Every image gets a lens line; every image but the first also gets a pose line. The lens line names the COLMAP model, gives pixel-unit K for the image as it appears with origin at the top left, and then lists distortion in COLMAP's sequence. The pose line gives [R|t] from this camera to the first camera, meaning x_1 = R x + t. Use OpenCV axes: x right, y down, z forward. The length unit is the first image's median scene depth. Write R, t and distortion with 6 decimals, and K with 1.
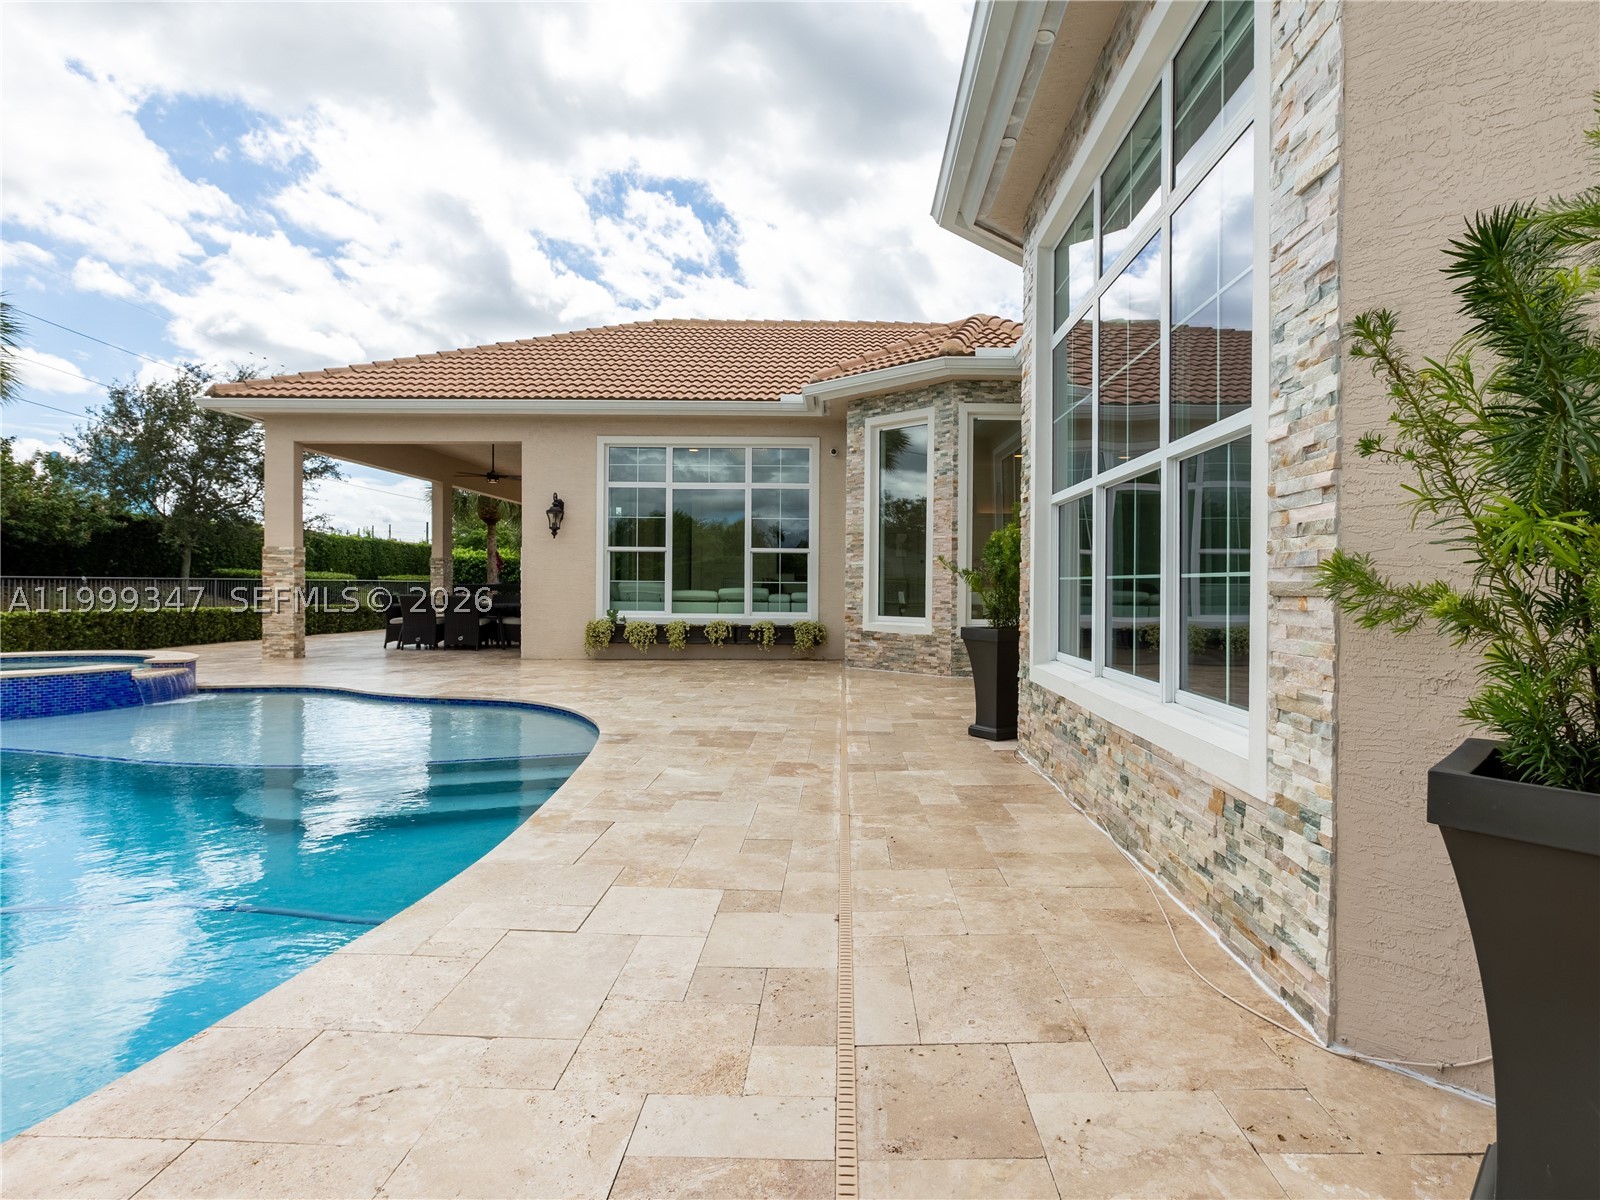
lens RADIAL K [[750.7, 0, 825.5], [0, 750.7, 598.6], [0, 0, 1]] dist [0.001128, 0.000582]
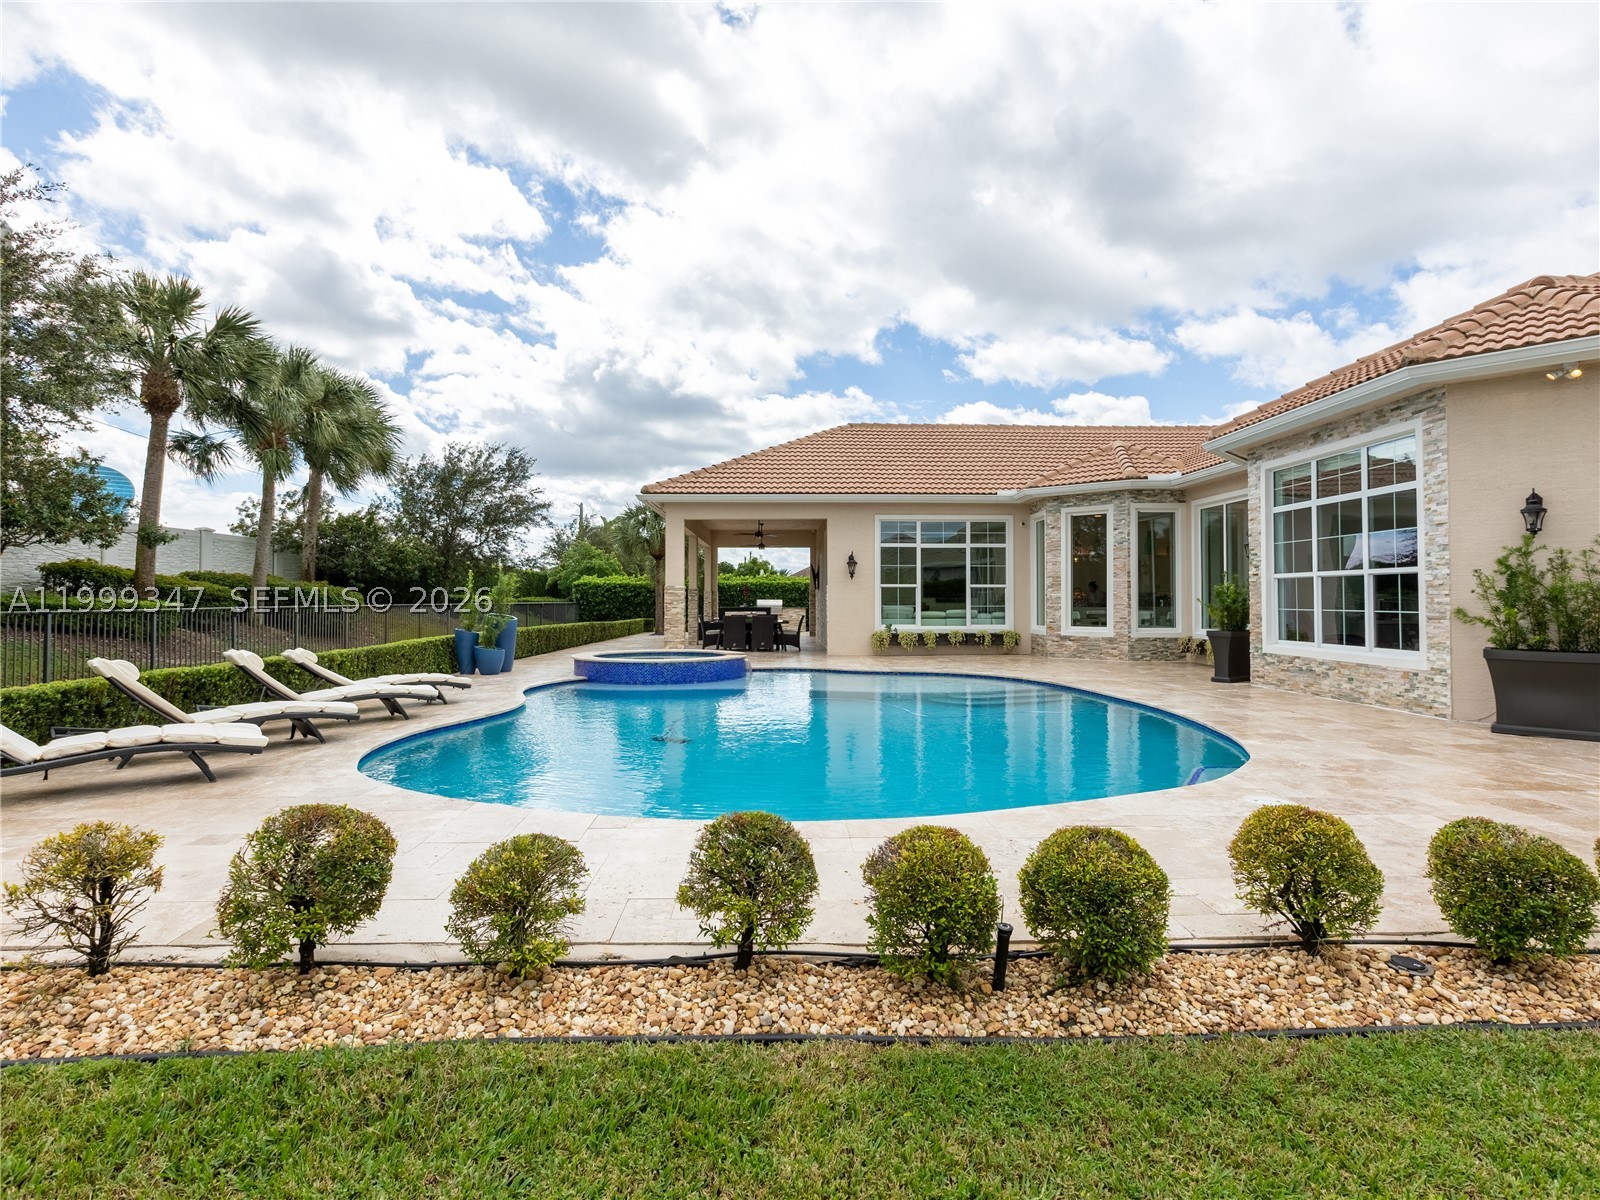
lens RADIAL K [[726.5, 0, 767.4], [0, 726.5, 595.3], [0, 0, 1]] dist [-0.001236, -0.000260]
pose [[0.999595, -0.007689, 0.027396, -0.639532], [0.008310, 0.999710, -0.022614, -0.014776], [-0.027214, 0.022833, 0.999369, -0.586208]]
